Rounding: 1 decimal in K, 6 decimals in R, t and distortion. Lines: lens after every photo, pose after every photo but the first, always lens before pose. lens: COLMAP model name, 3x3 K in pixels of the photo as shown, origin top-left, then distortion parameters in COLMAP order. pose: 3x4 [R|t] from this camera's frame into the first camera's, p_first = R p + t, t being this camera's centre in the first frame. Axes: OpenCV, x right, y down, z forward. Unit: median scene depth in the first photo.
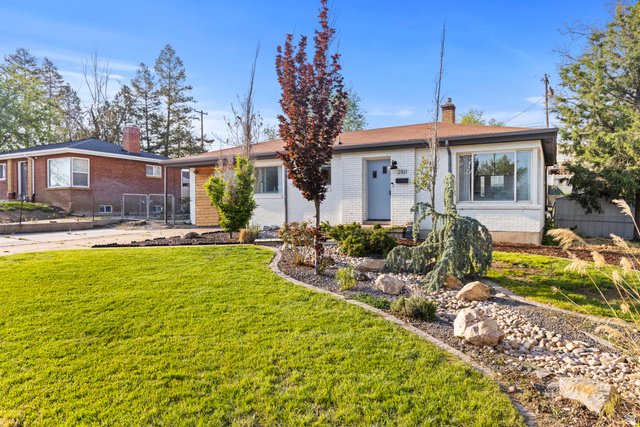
lens RADIAL K [[446.5, 0, 318.0], [0, 446.5, 208.9], [0, 0, 1]] dist [-0.012407, -0.001548]
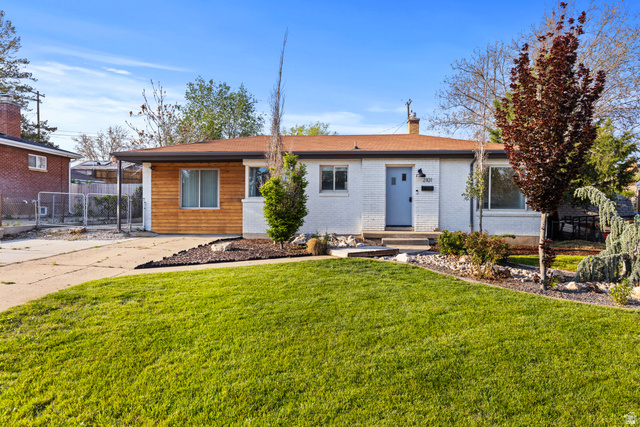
lens RADIAL K [[421.2, 0, 318.5], [0, 421.2, 211.3], [0, 0, 1]] dist [0.002843, 0.001085]
pose [[0.902235, 0.007774, 0.431175, -0.395723], [-0.009546, 0.999953, 0.001947, -0.007992], [-0.431140, -0.005873, 0.902266, 0.188476]]
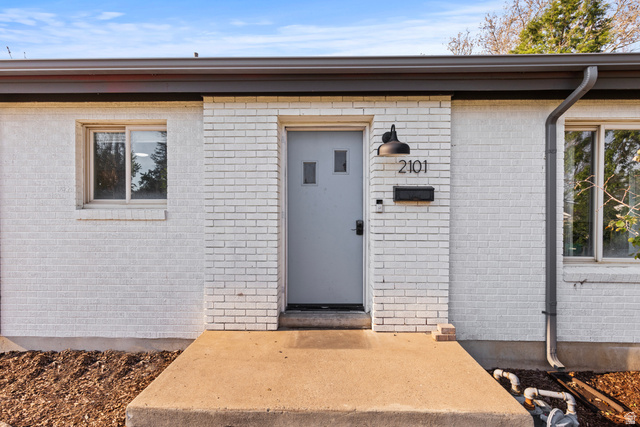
lens RADIAL K [[292.2, 0, 318.7], [0, 292.2, 217.3], [0, 0, 1]] dist [0.009719, -0.000728]
pose [[0.884461, 0.001867, 0.466611, 0.026488], [-0.007044, 0.999931, 0.009351, -0.041085], [-0.466562, -0.011557, 0.884413, 0.720305]]
